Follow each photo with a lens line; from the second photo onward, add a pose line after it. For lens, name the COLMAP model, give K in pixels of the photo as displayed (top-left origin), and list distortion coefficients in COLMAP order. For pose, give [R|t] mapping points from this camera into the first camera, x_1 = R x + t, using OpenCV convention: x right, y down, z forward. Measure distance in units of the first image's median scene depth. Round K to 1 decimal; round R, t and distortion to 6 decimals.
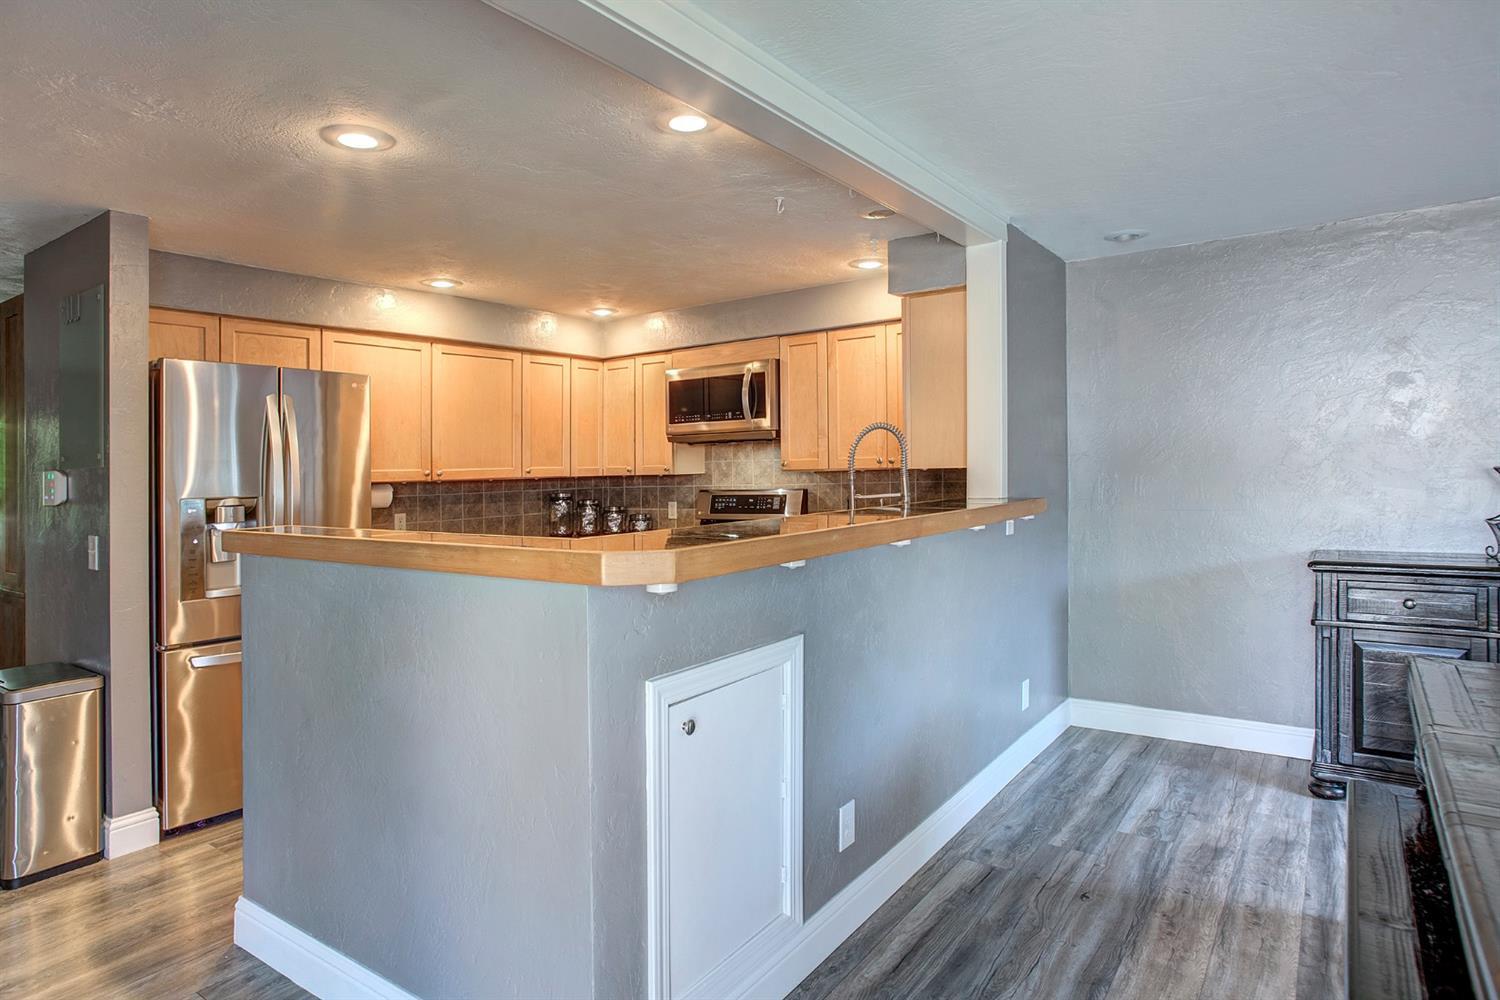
lens RADIAL K [[861.8, 0, 753.4], [0, 861.8, 466.3], [0, 0, 1]] dist [-0.032087, 0.039092]
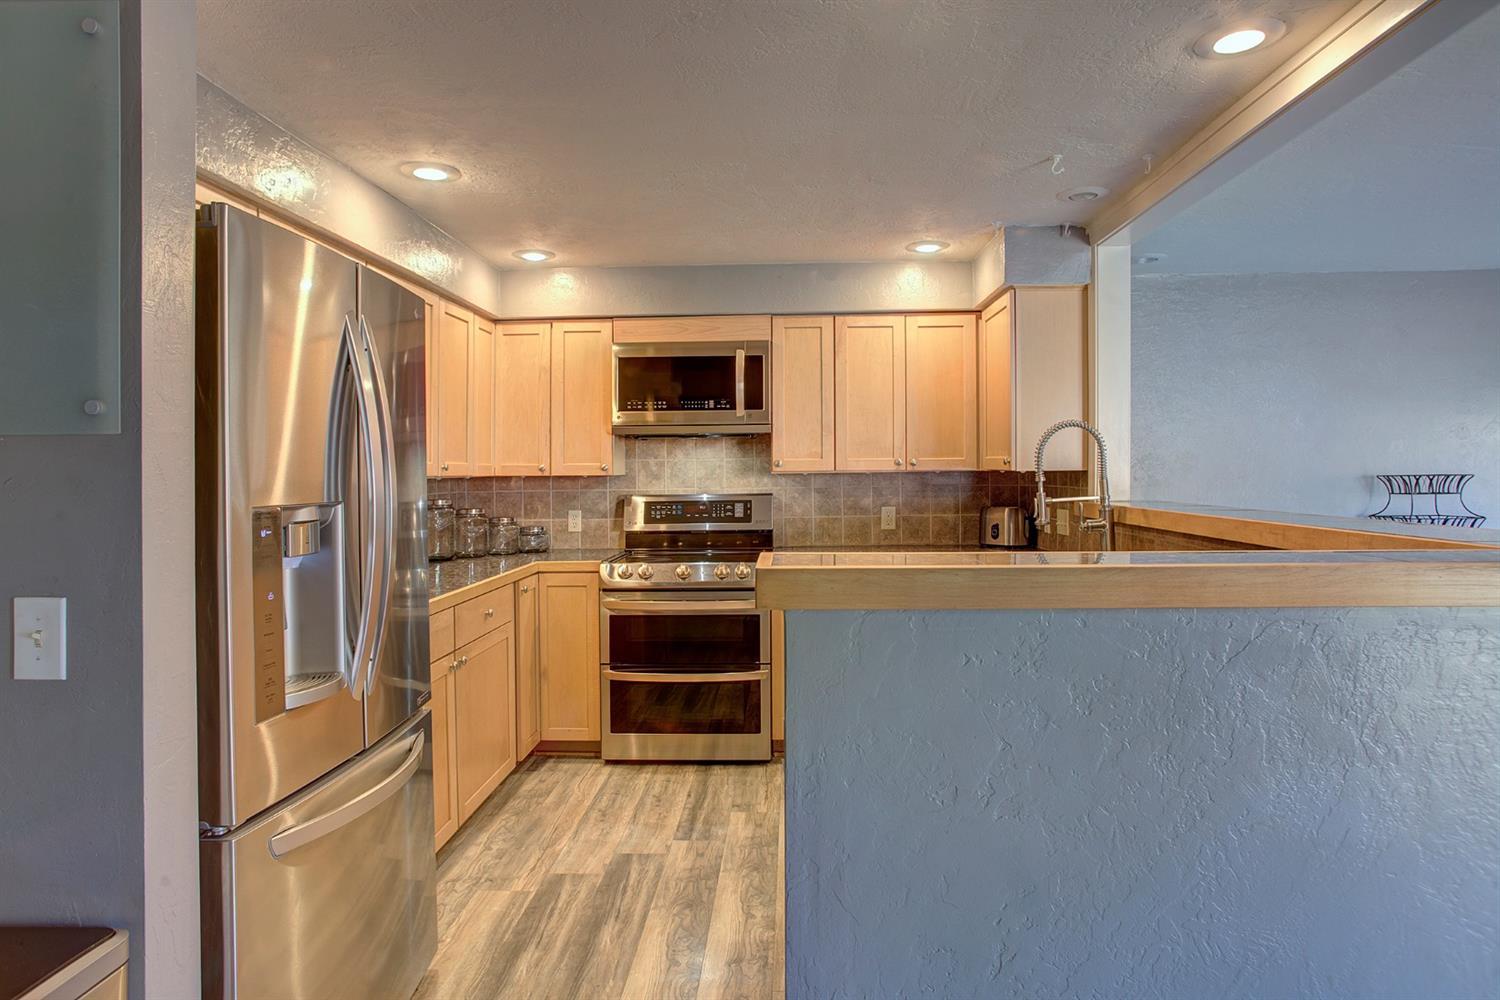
lens RADIAL K [[862.6, 0, 782.9], [0, 862.6, 479.2], [0, 0, 1]] dist [-0.000970, 0.000395]
pose [[0.830846, 0.009678, 0.556419, -0.413873], [-0.012735, 0.999918, 0.001624, 0.010196], [-0.556357, -0.008435, 0.830901, 0.264043]]
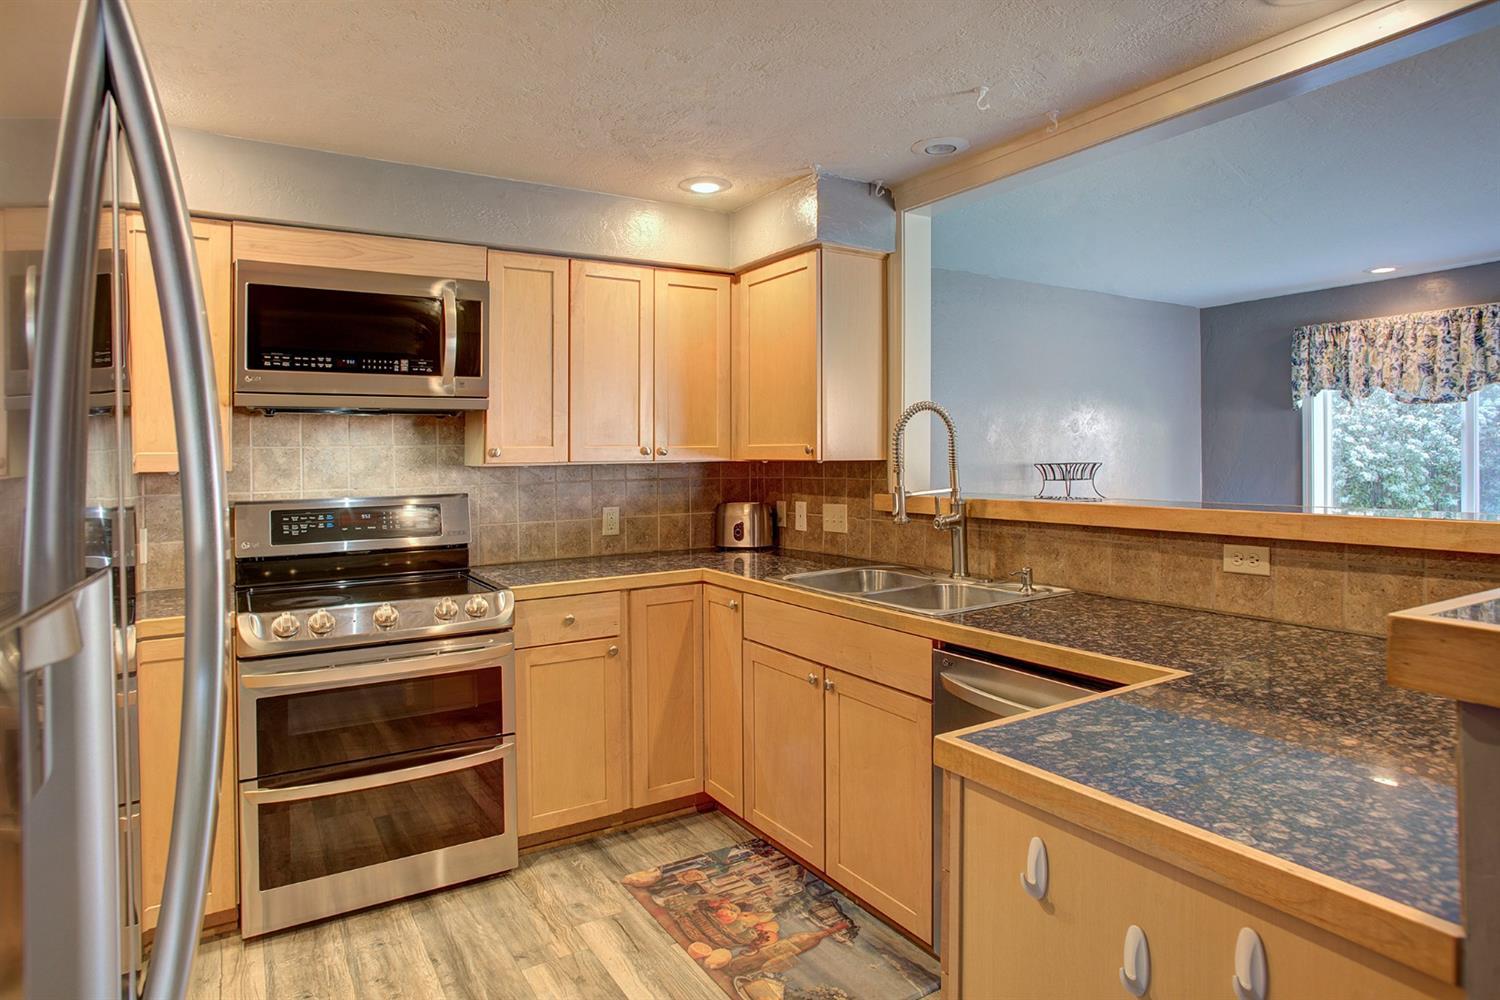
lens RADIAL K [[861.8, 0, 753.4], [0, 861.8, 466.3], [0, 0, 1]] dist [-0.032087, 0.039092]
pose [[0.401638, 0.008330, 0.915761, -0.433951], [-0.000836, 0.999962, -0.008730, 0.011203], [-0.915798, 0.002741, 0.401630, 0.543216]]
